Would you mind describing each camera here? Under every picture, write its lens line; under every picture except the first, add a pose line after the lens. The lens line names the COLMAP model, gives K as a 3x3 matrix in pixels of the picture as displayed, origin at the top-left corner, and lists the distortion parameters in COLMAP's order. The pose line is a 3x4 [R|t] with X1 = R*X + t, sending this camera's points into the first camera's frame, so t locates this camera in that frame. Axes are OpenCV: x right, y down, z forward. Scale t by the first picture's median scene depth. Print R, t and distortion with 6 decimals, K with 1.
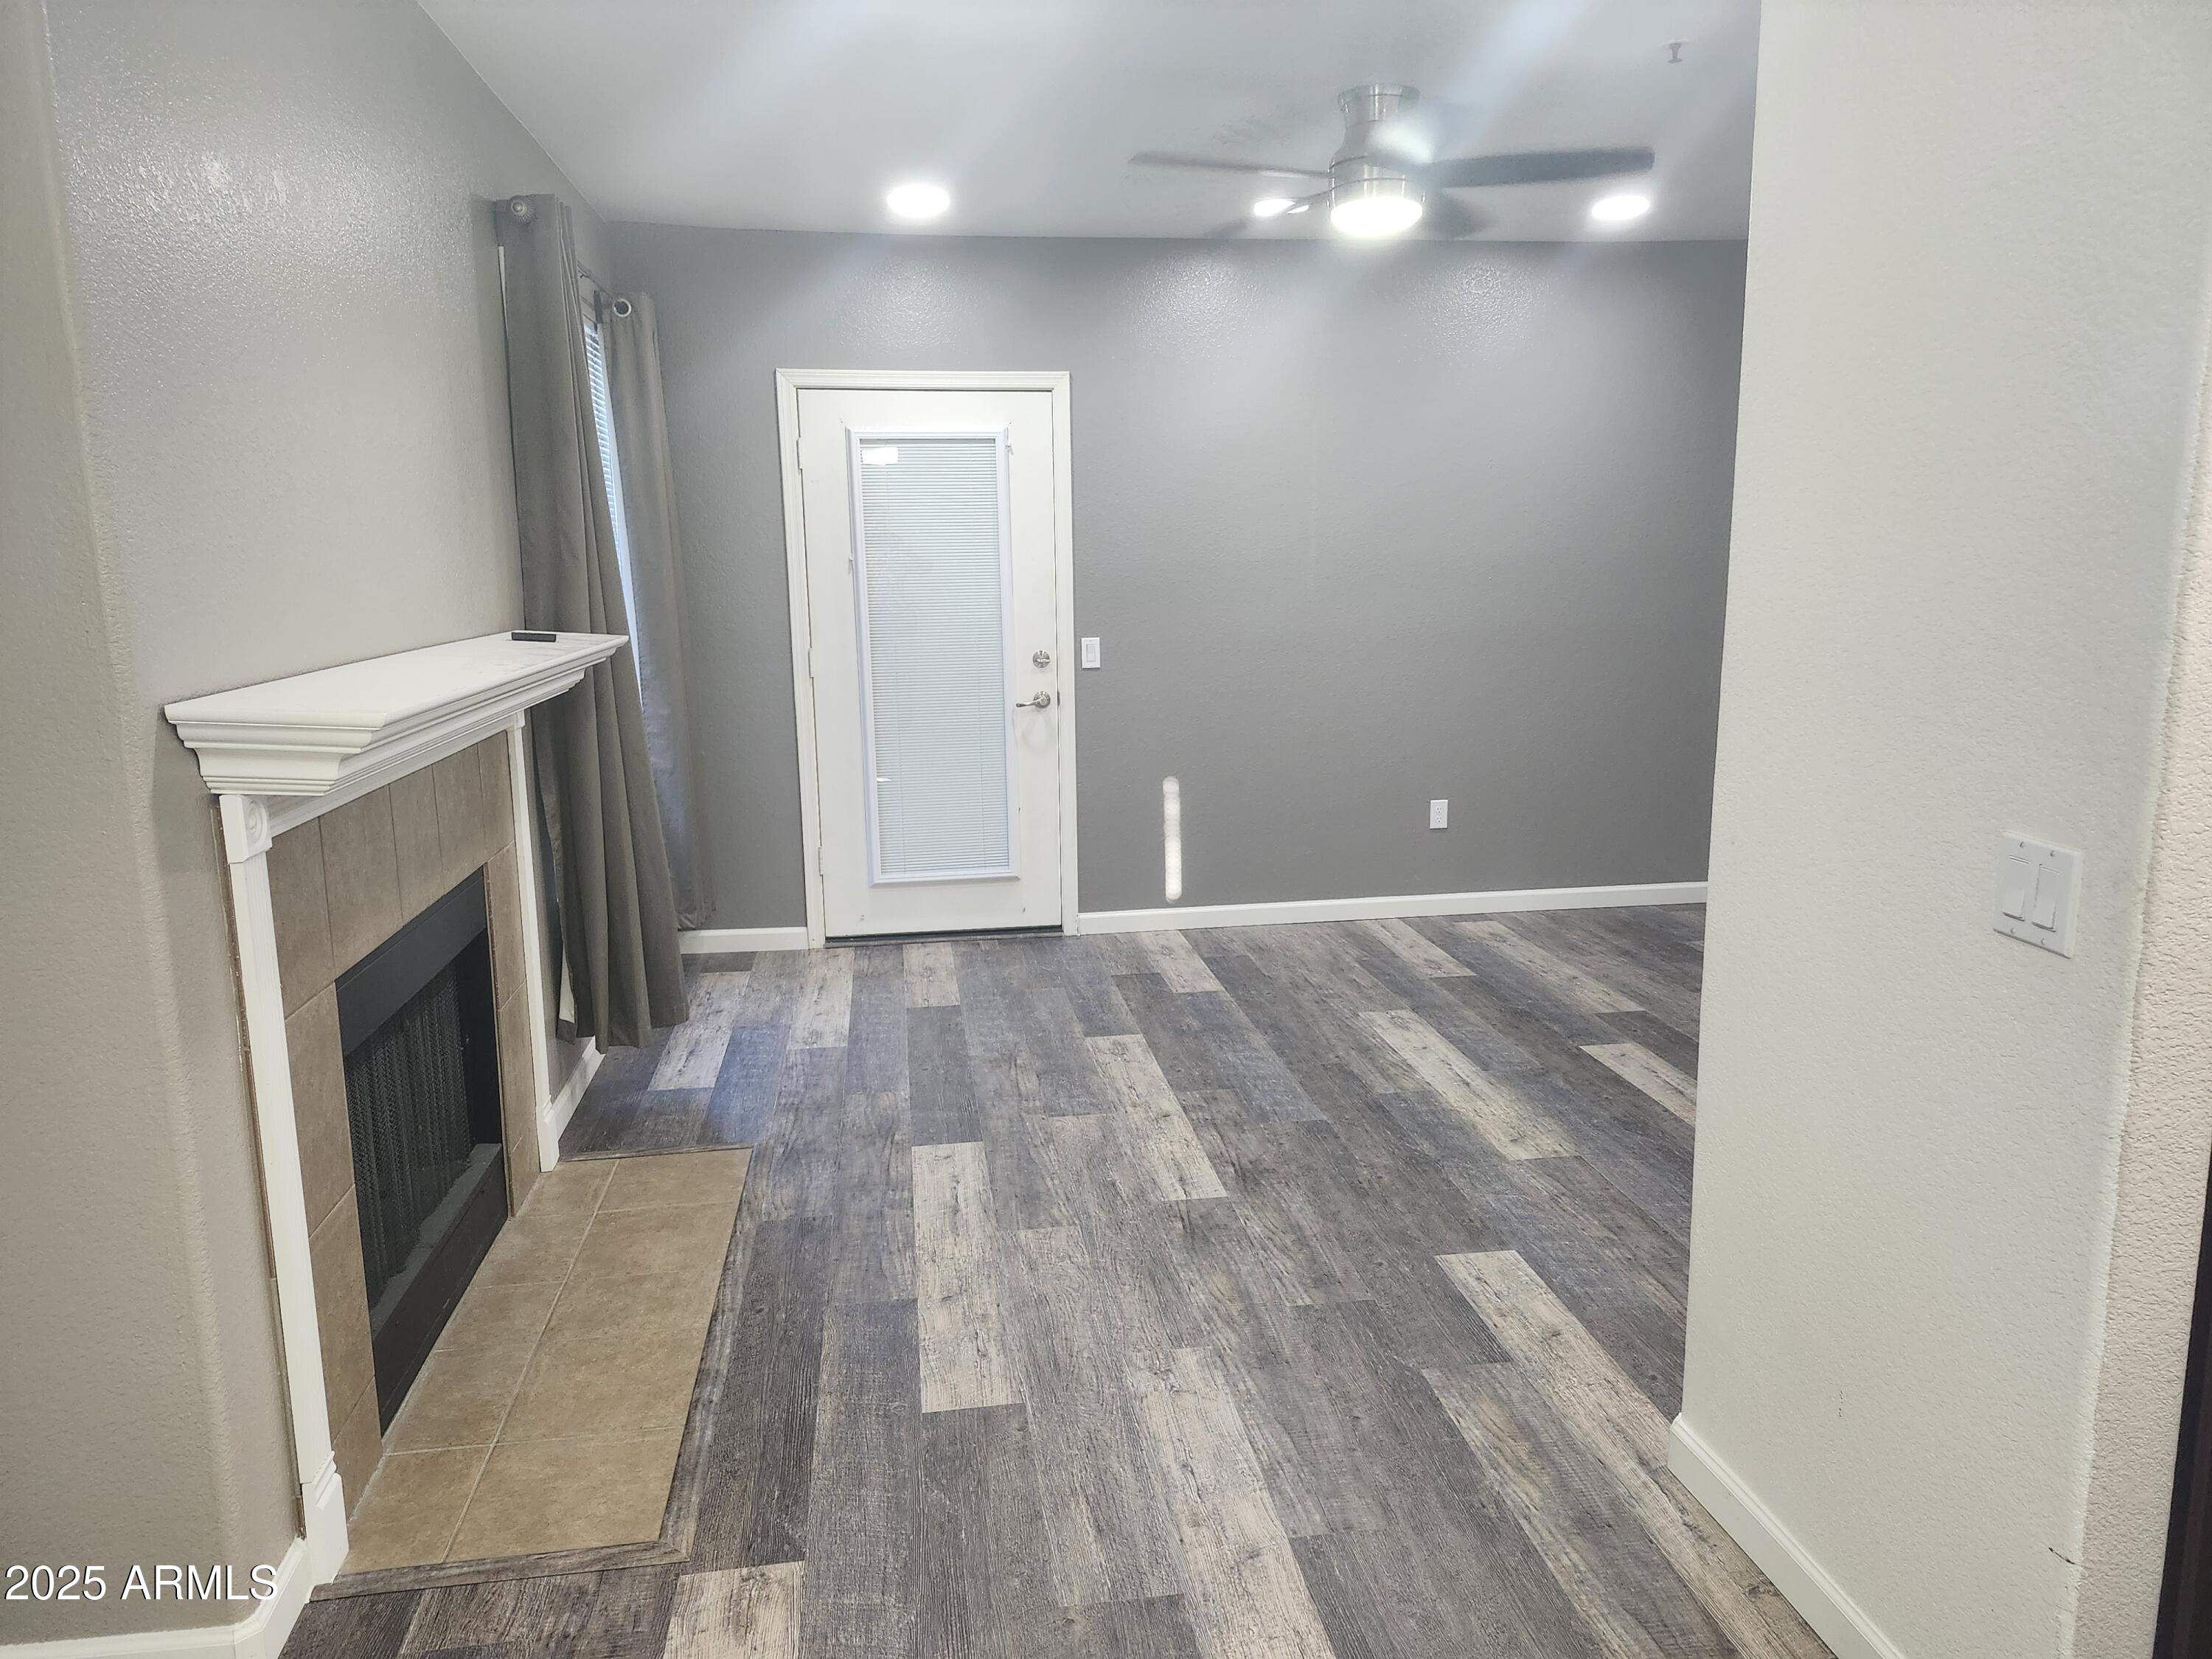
lens RADIAL K [[1524.7, 0, 1116.1], [0, 1524.7, 798.5], [0, 0, 1]] dist [0.080027, -0.109258]
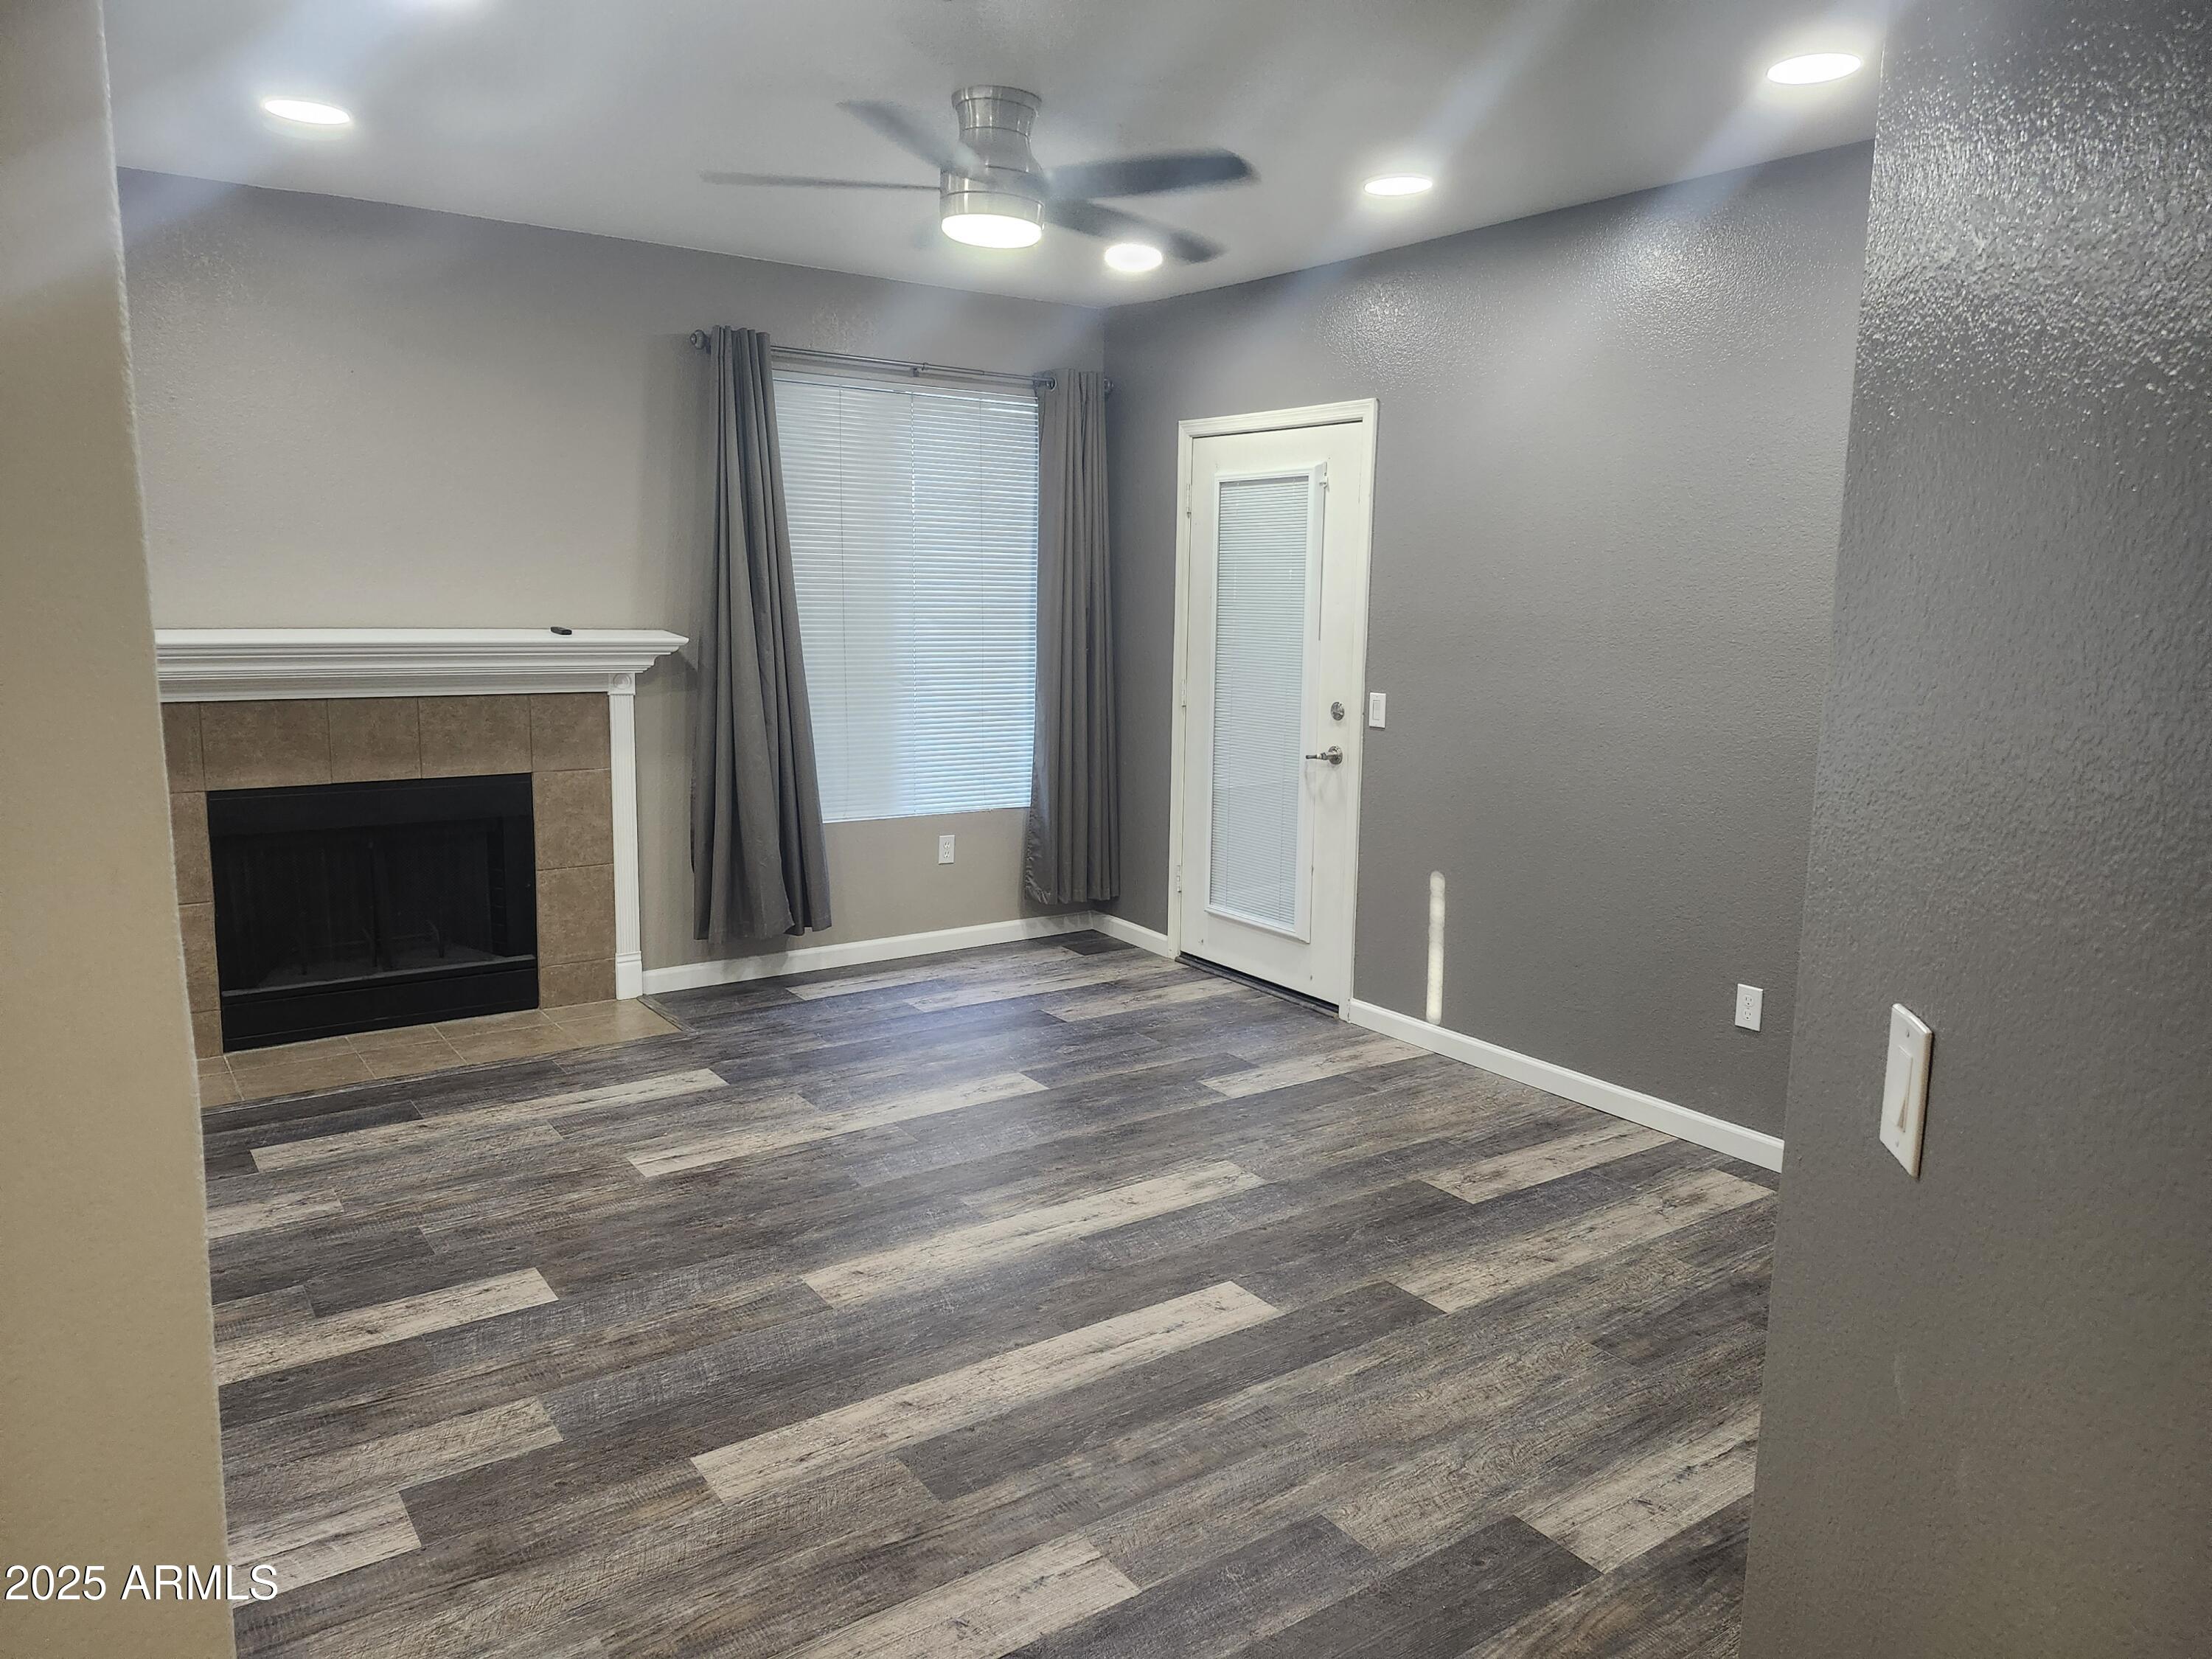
lens RADIAL K [[1503.0, 0, 1089.1], [0, 1503.0, 836.3], [0, 0, 1]] dist [0.089348, -0.104028]
pose [[0.449837, 0.177310, -0.875333, 0.922306], [-0.167751, 0.979425, 0.112187, -0.126483], [0.877215, 0.096372, 0.470326, 0.610491]]
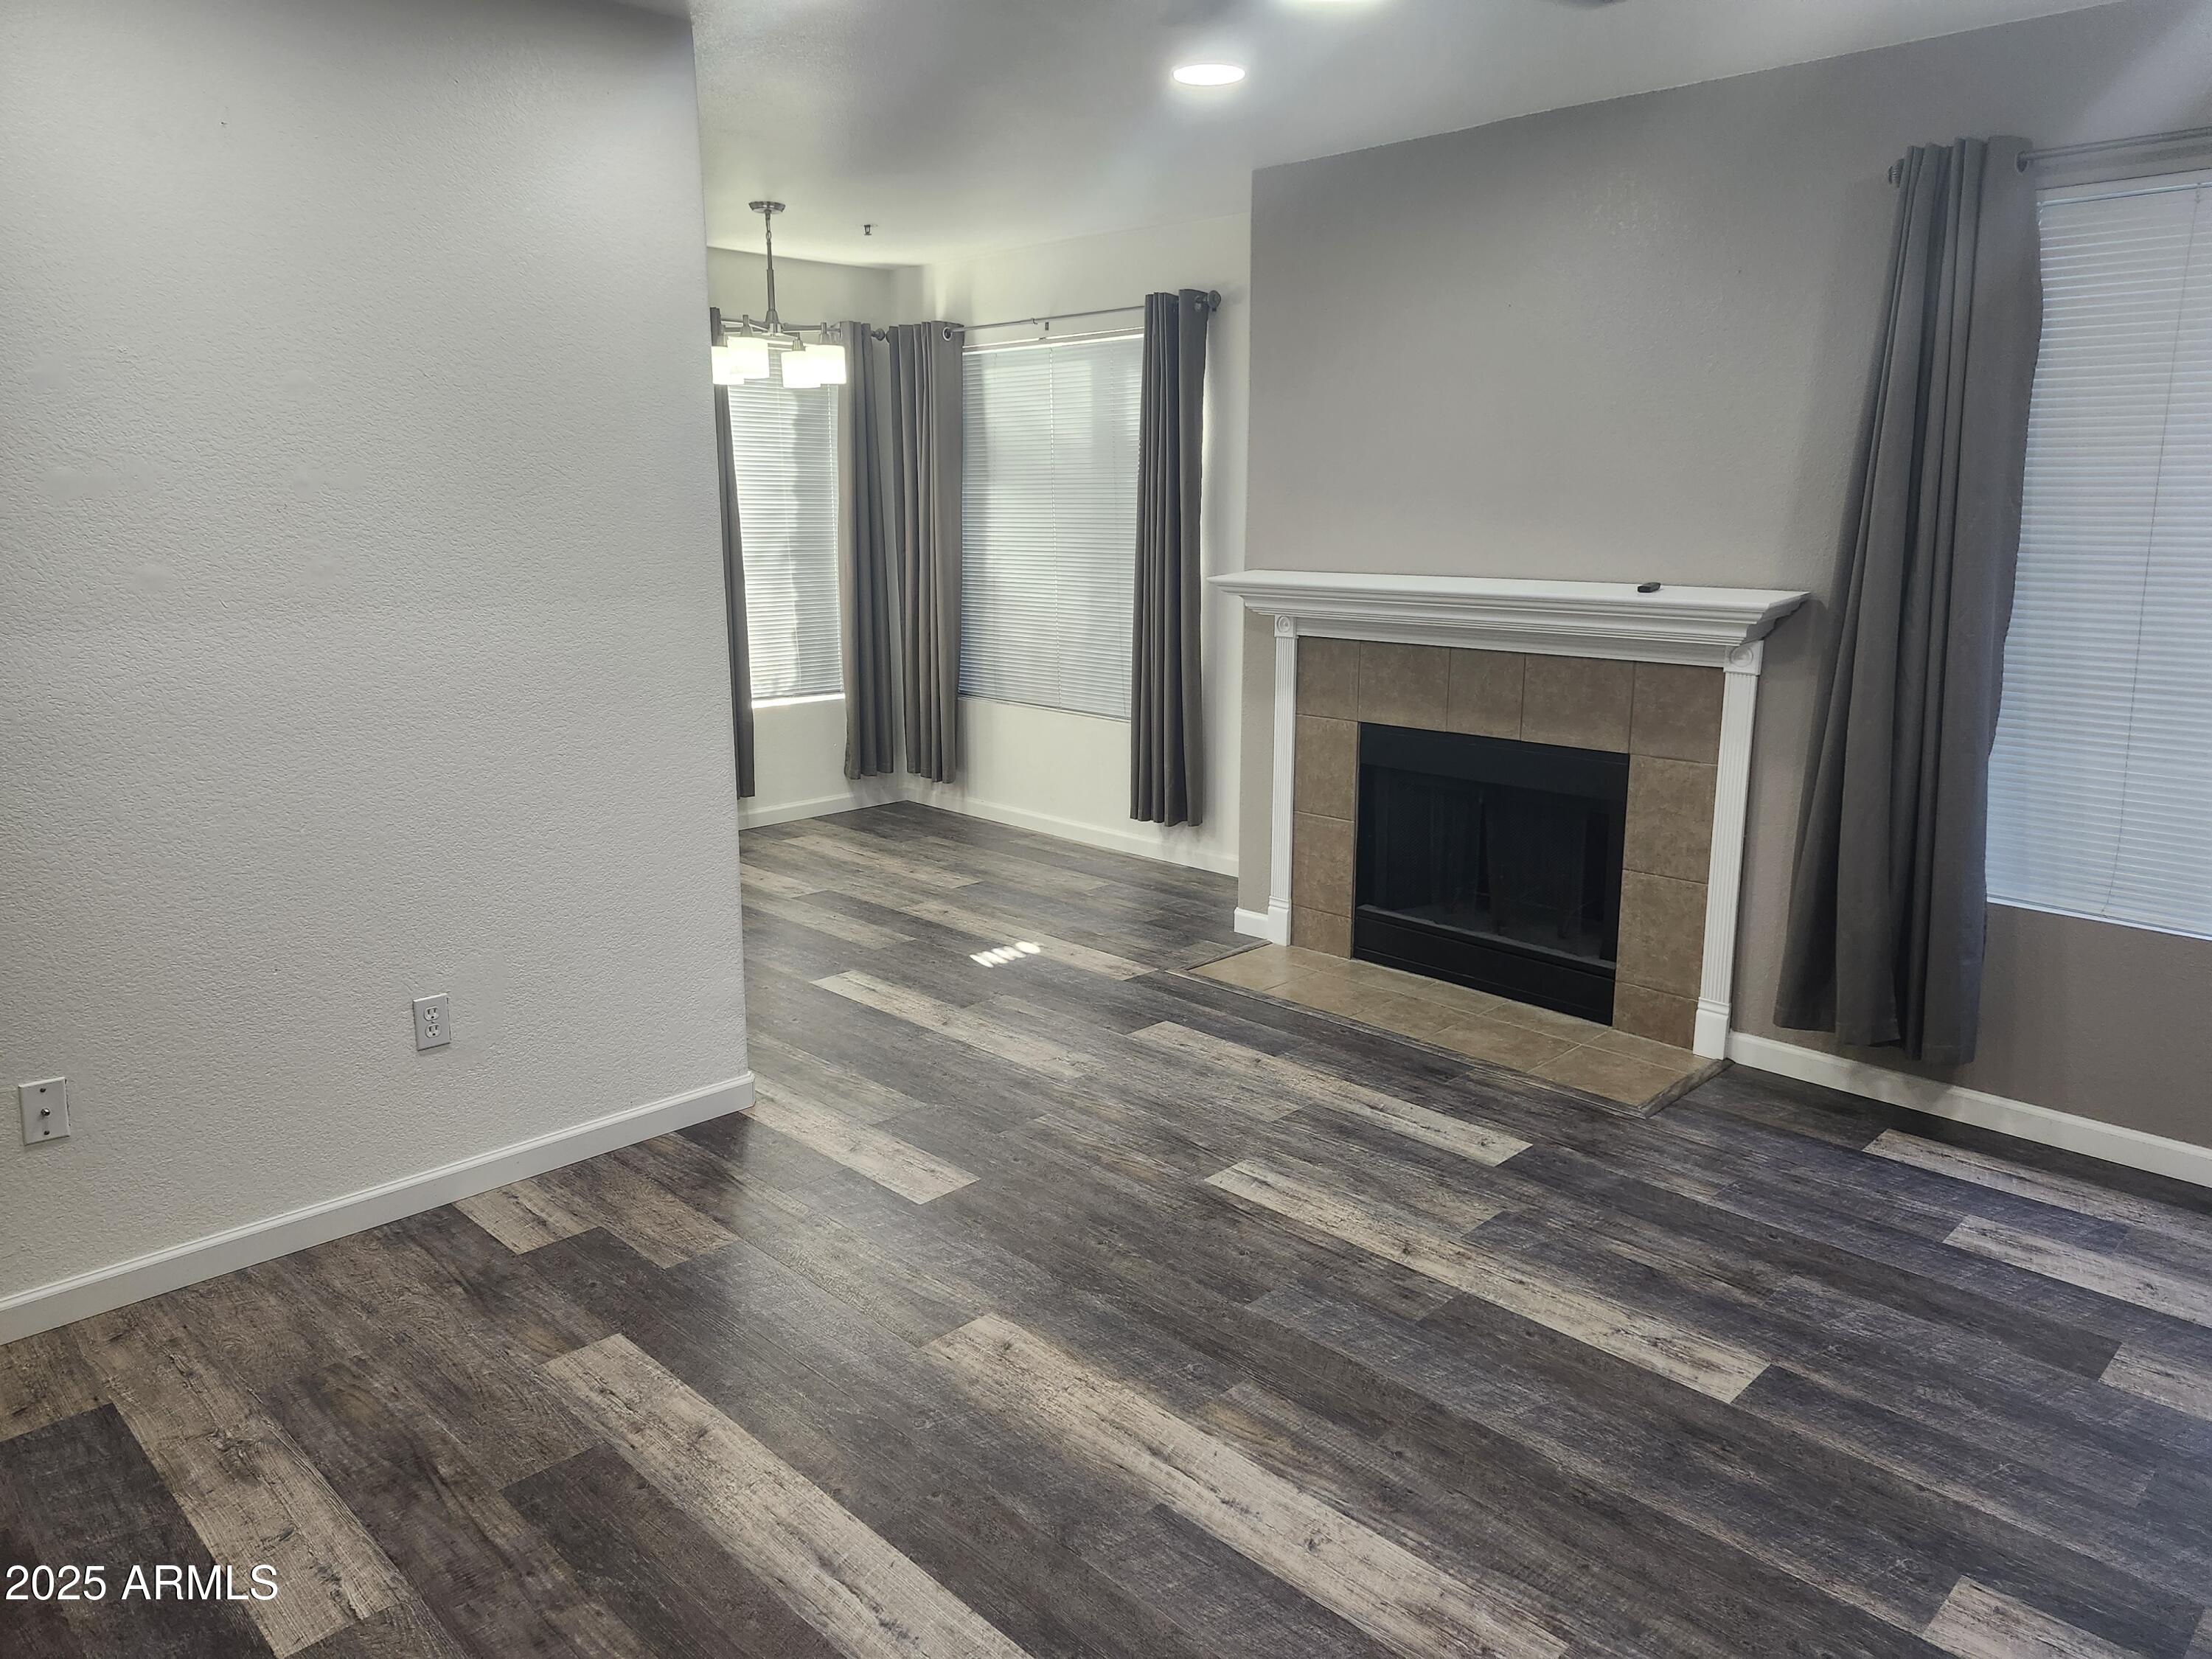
lens RADIAL K [[1510.1, 0, 1135.2], [0, 1510.1, 823.5], [0, 0, 1]] dist [0.085028, -0.103827]
pose [[-0.794109, 0.141928, -0.590971, 0.543566], [-0.088215, 0.935139, 0.343122, -0.242404], [0.601339, 0.324609, -0.730083, 1.331989]]
